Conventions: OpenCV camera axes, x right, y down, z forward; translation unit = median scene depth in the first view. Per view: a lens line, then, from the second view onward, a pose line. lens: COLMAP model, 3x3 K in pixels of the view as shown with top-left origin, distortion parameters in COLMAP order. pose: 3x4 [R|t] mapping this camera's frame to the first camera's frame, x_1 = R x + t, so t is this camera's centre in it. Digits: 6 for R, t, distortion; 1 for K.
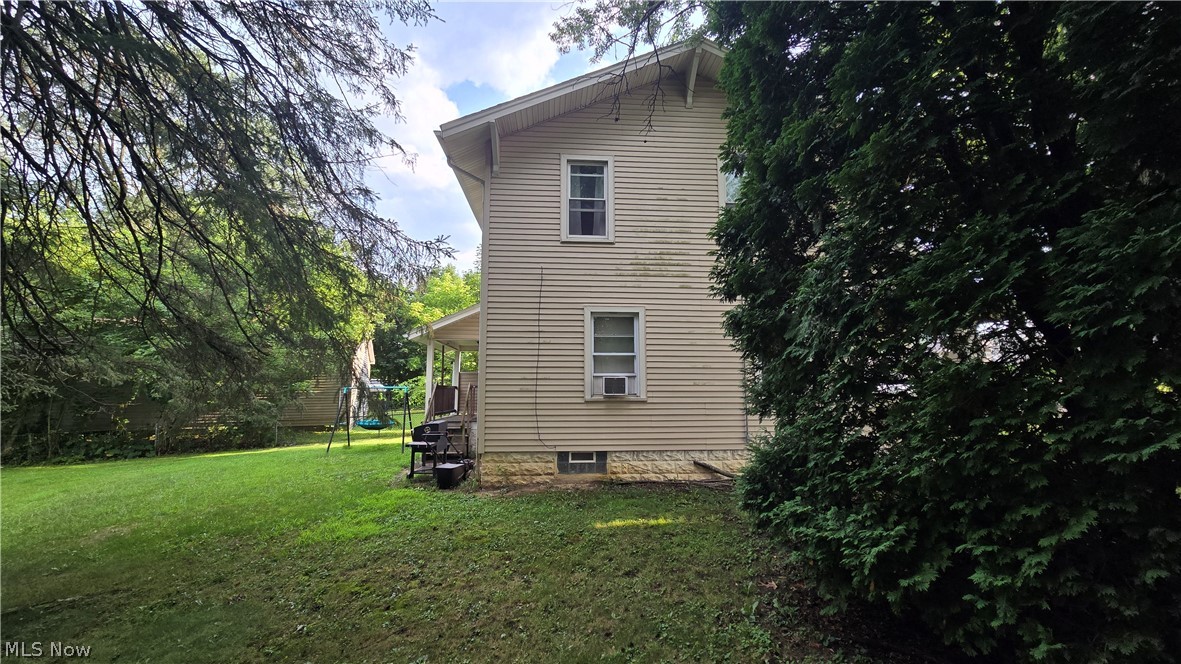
lens RADIAL K [[483.9, 0, 588.0], [0, 483.9, 334.2], [0, 0, 1]] dist [-0.001021, 0.000269]
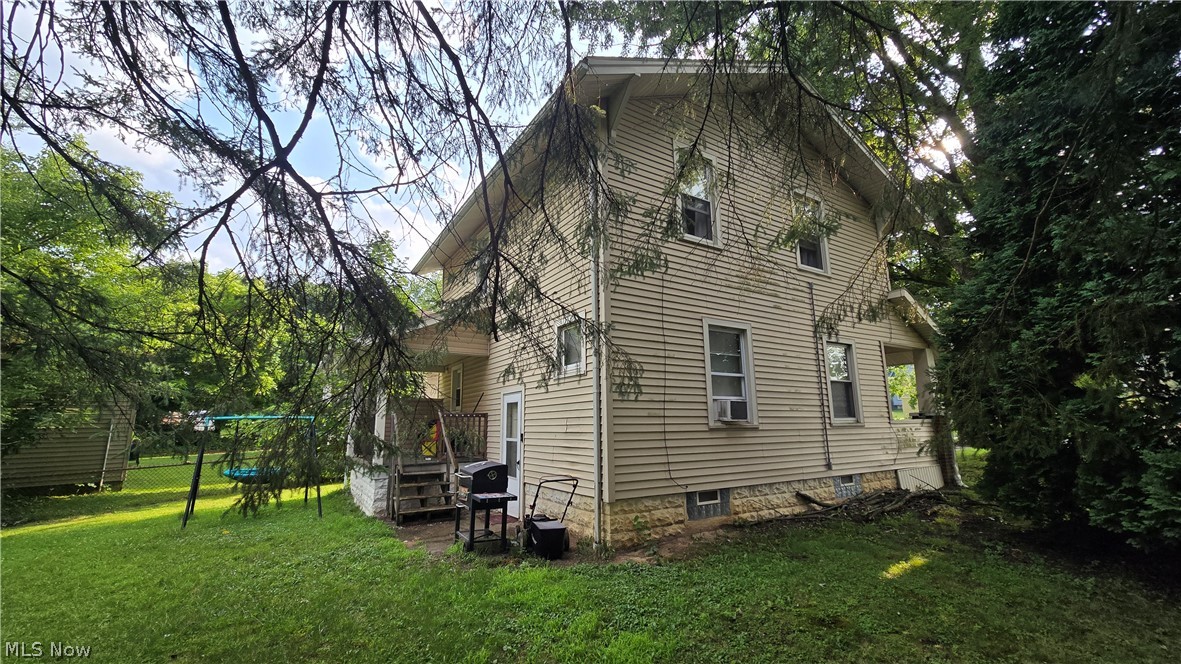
lens RADIAL K [[483.9, 0, 588.0], [0, 483.9, 334.2], [0, 0, 1]] dist [-0.001021, 0.000269]
pose [[0.881807, 0.079479, 0.464865, -0.594018], [-0.044998, 0.995379, -0.084826, 0.055432], [-0.469459, 0.053882, 0.881309, 0.348329]]
